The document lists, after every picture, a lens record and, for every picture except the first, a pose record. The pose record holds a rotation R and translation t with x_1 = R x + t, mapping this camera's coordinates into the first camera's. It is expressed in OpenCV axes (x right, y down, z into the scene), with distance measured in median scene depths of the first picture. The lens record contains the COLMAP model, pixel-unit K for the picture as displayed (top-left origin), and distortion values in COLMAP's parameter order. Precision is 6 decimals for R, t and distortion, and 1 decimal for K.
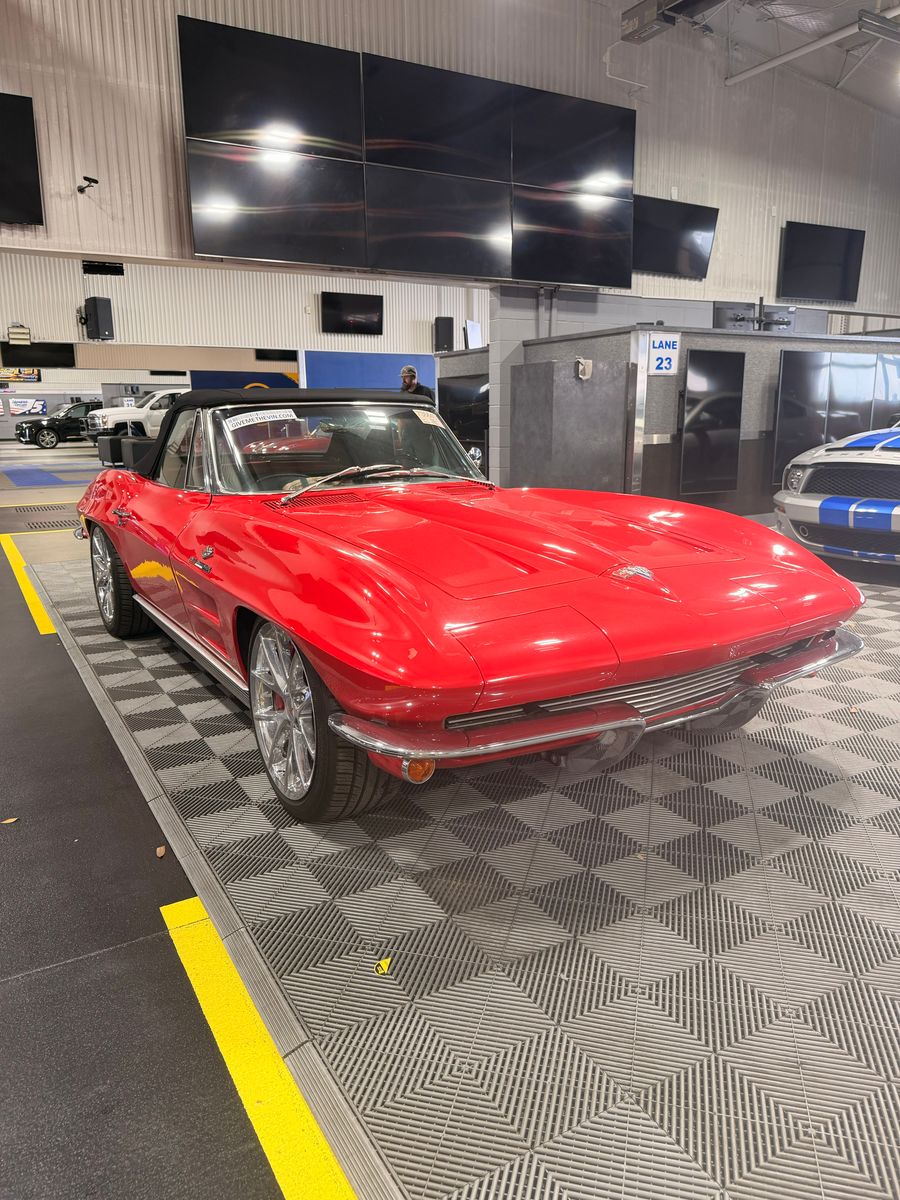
lens RADIAL K [[913.7, 0, 446.2], [0, 913.7, 626.8], [0, 0, 1]] dist [0.084439, -0.053694]
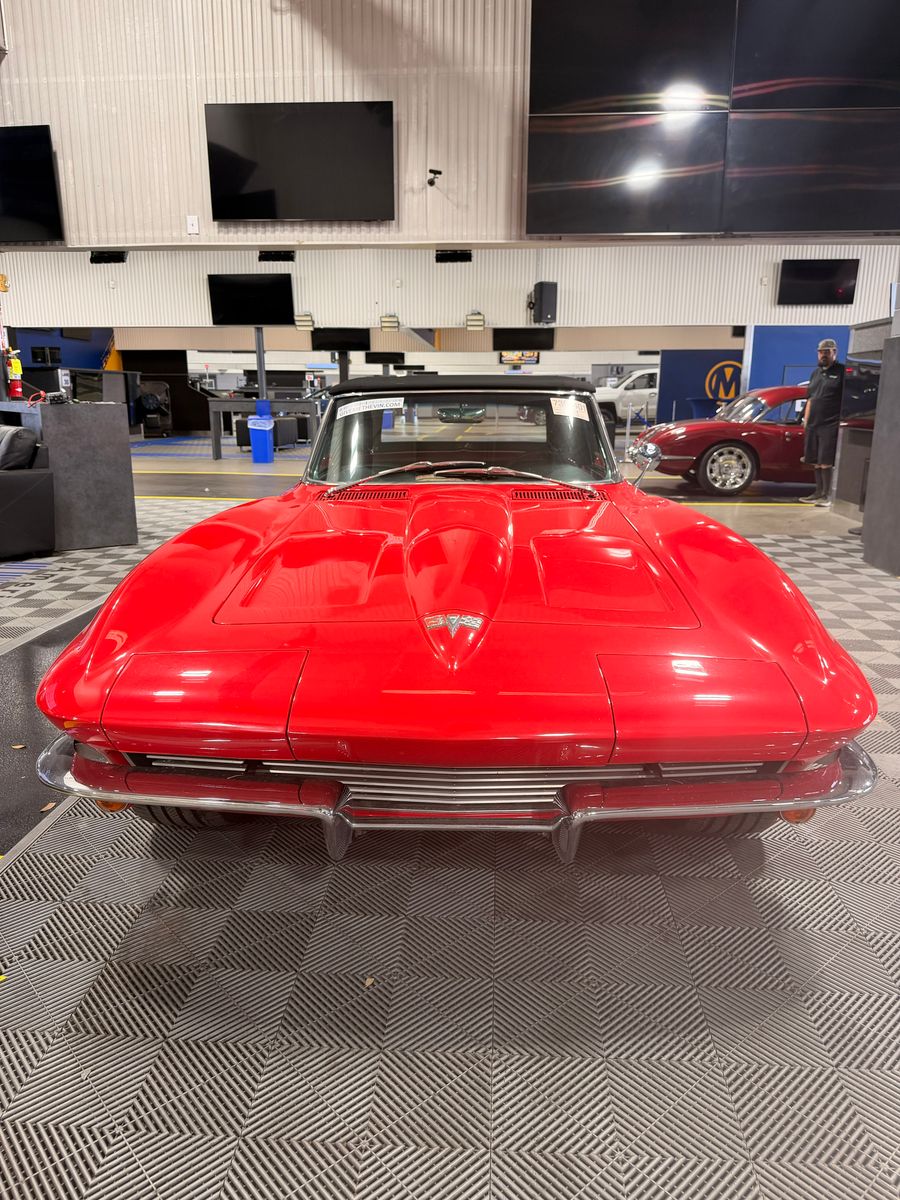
lens RADIAL K [[923.4, 0, 452.8], [0, 923.4, 623.2], [0, 0, 1]] dist [0.030165, 0.002618]
pose [[0.827784, 0.150297, -0.540541, 0.259816], [-0.140515, 0.988283, 0.059606, -0.044071], [0.543165, 0.026614, 0.839204, 0.149615]]
